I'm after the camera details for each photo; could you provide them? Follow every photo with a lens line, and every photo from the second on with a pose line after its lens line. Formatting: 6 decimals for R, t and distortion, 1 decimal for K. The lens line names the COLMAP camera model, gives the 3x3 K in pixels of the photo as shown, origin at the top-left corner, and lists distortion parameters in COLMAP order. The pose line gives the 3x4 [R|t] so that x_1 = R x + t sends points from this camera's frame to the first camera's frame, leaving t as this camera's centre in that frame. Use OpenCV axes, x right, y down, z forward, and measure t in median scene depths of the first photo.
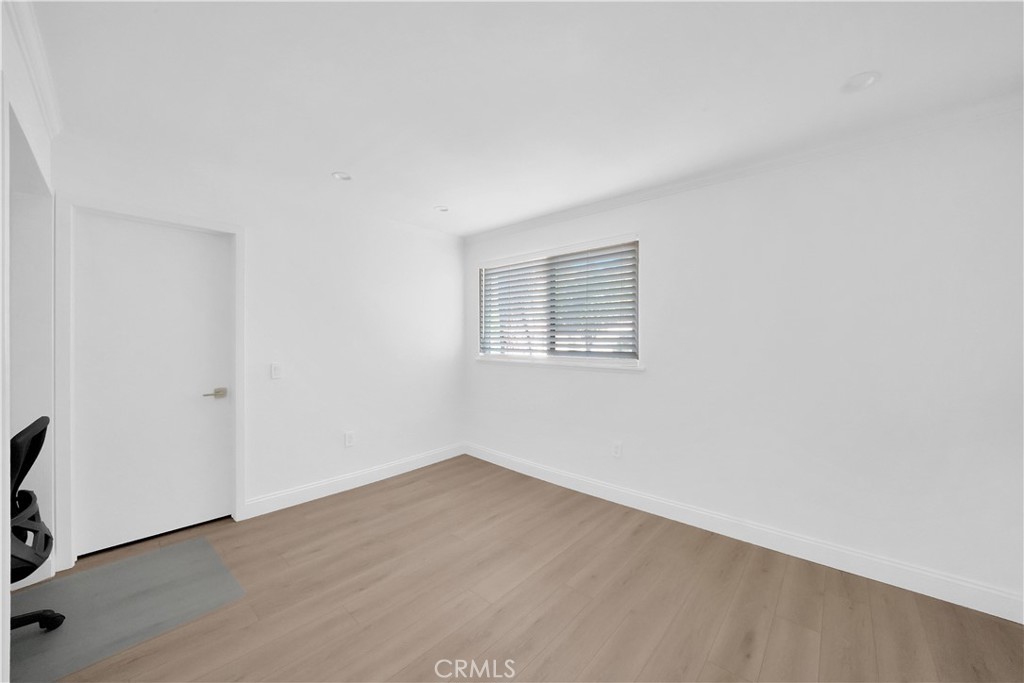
lens RADIAL K [[394.6, 0, 509.4], [0, 394.6, 342.0], [0, 0, 1]] dist [-0.000536, -0.000025]
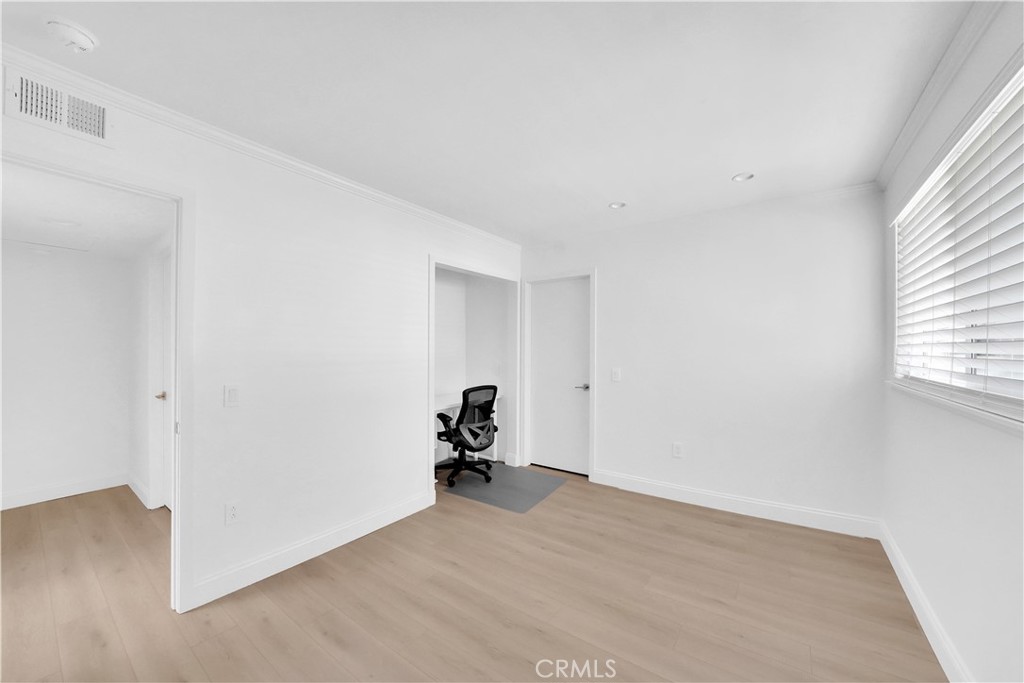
lens RADIAL K [[380.6, 0, 509.2], [0, 380.6, 343.2], [0, 0, 1]] dist [-0.012574, 0.000144]
pose [[0.100045, -0.024715, -0.994676, 0.599919], [-0.012648, 0.999579, -0.026109, 0.008394], [0.994903, 0.015192, 0.099690, 0.559791]]
